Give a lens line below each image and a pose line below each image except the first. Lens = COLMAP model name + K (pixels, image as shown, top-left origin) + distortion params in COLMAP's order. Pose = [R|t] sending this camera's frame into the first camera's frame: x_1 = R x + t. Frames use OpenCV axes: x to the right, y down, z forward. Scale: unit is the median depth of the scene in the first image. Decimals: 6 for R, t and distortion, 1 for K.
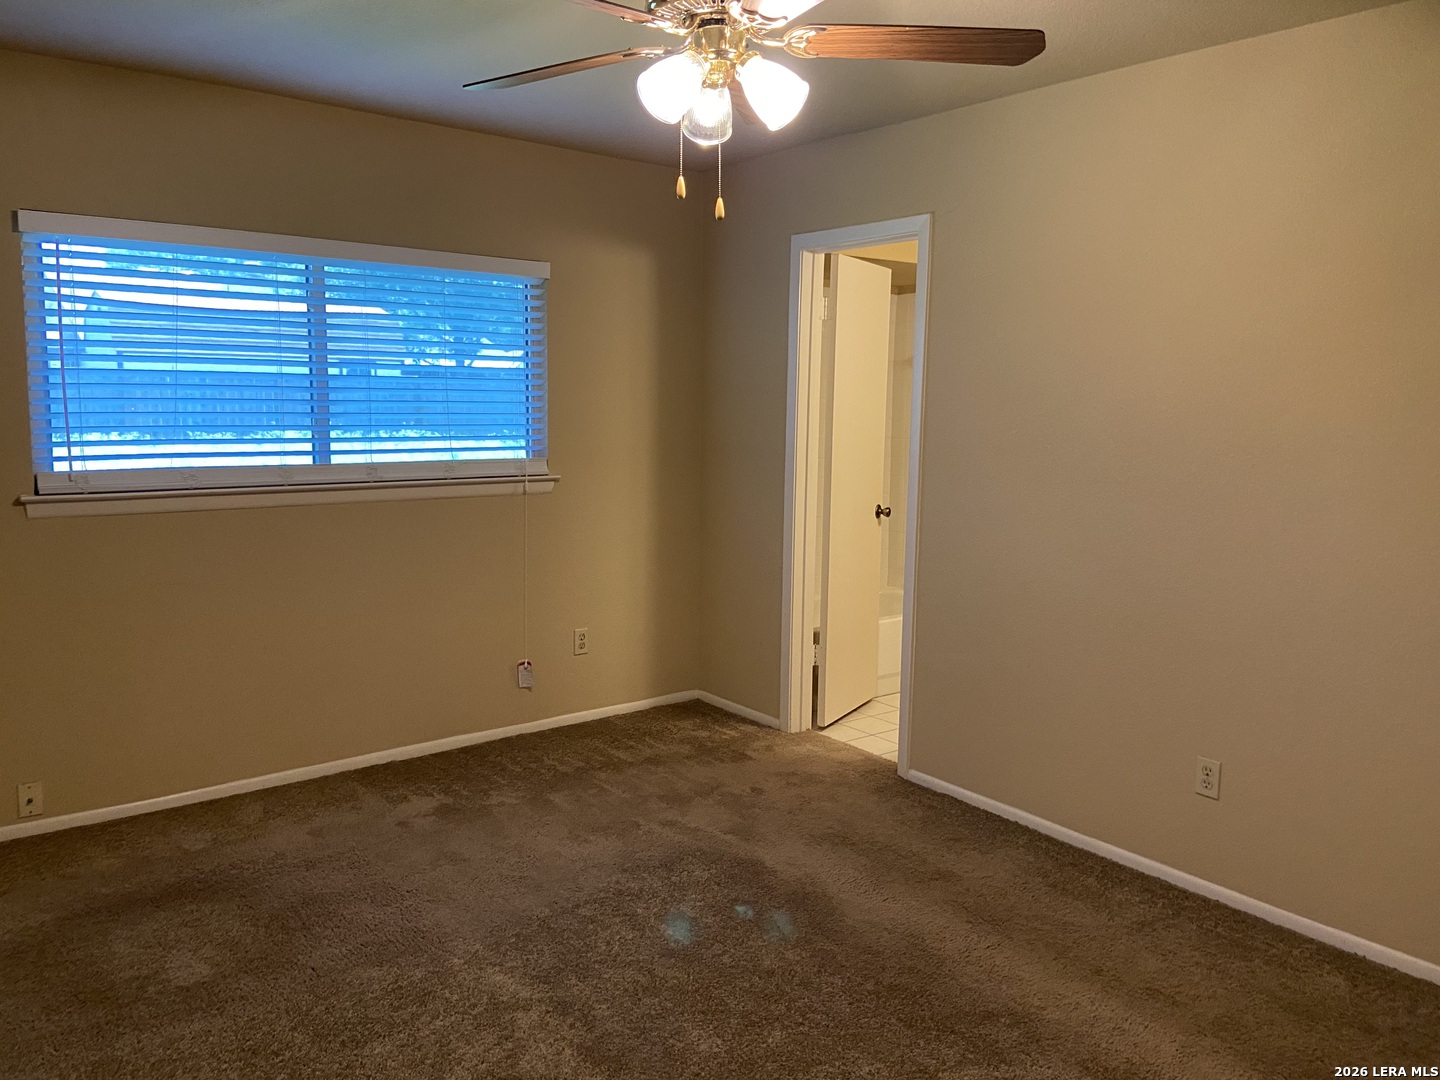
lens RADIAL K [[1076.3, 0, 710.7], [0, 1076.3, 518.9], [0, 0, 1]] dist [0.130399, -0.167024]
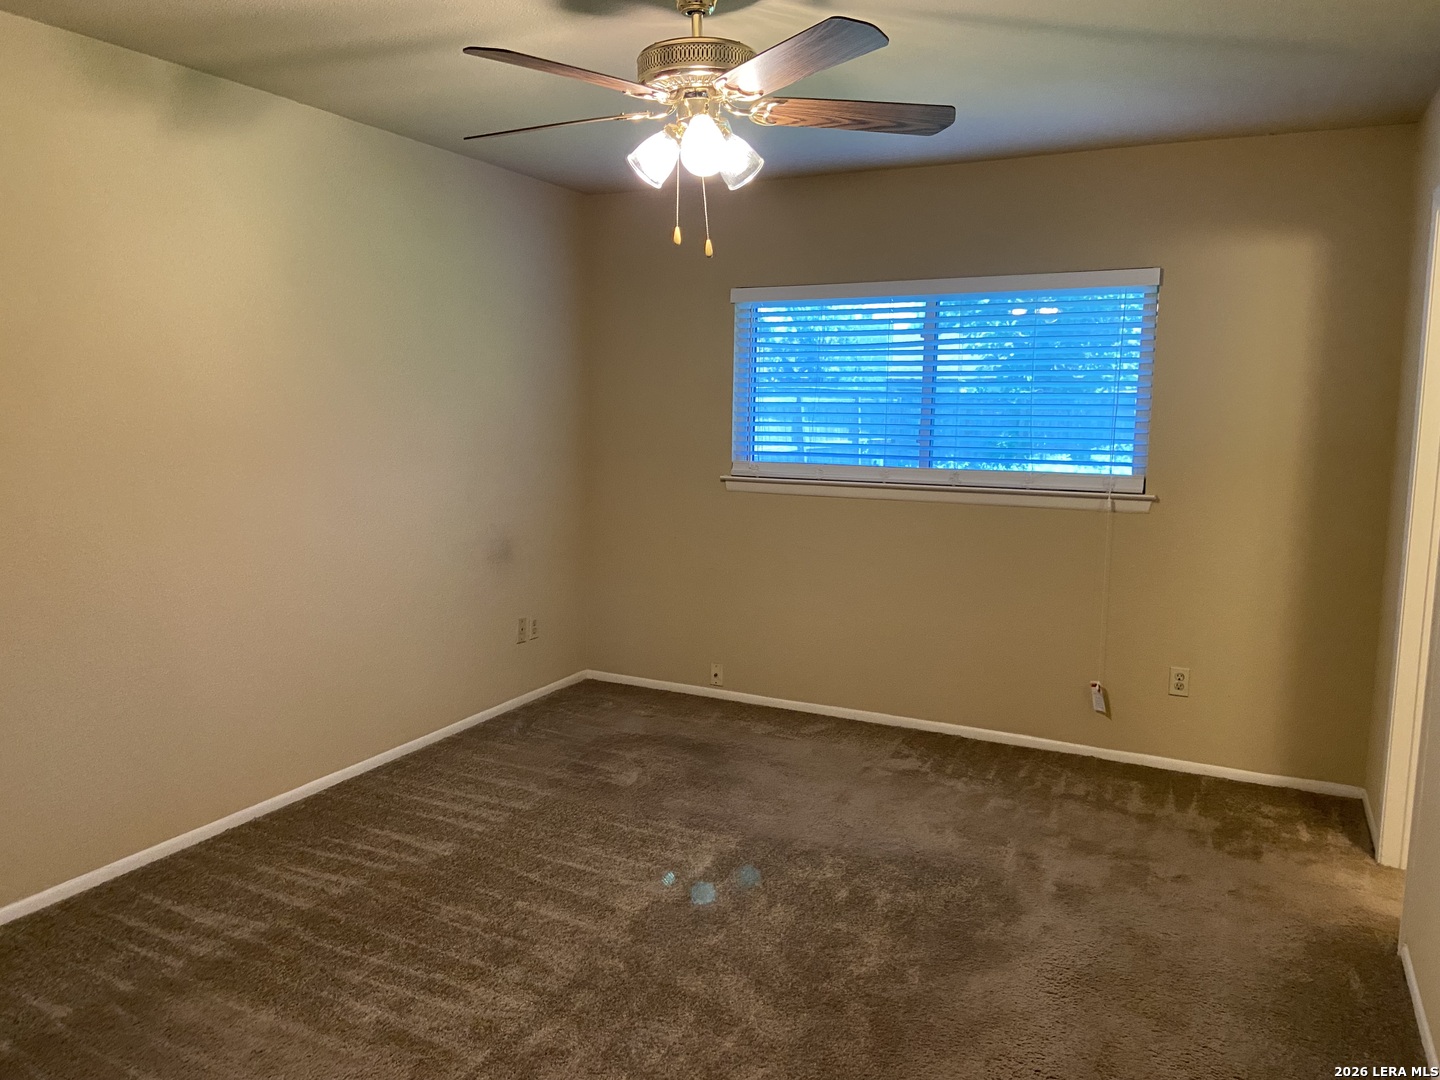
lens RADIAL K [[1076.3, 0, 710.7], [0, 1076.3, 518.9], [0, 0, 1]] dist [0.130399, -0.167024]
pose [[0.440108, 0.091984, -0.893221, 0.606351], [-0.112040, 0.992591, 0.047013, -0.024618], [0.890928, 0.079386, 0.447153, 0.269113]]
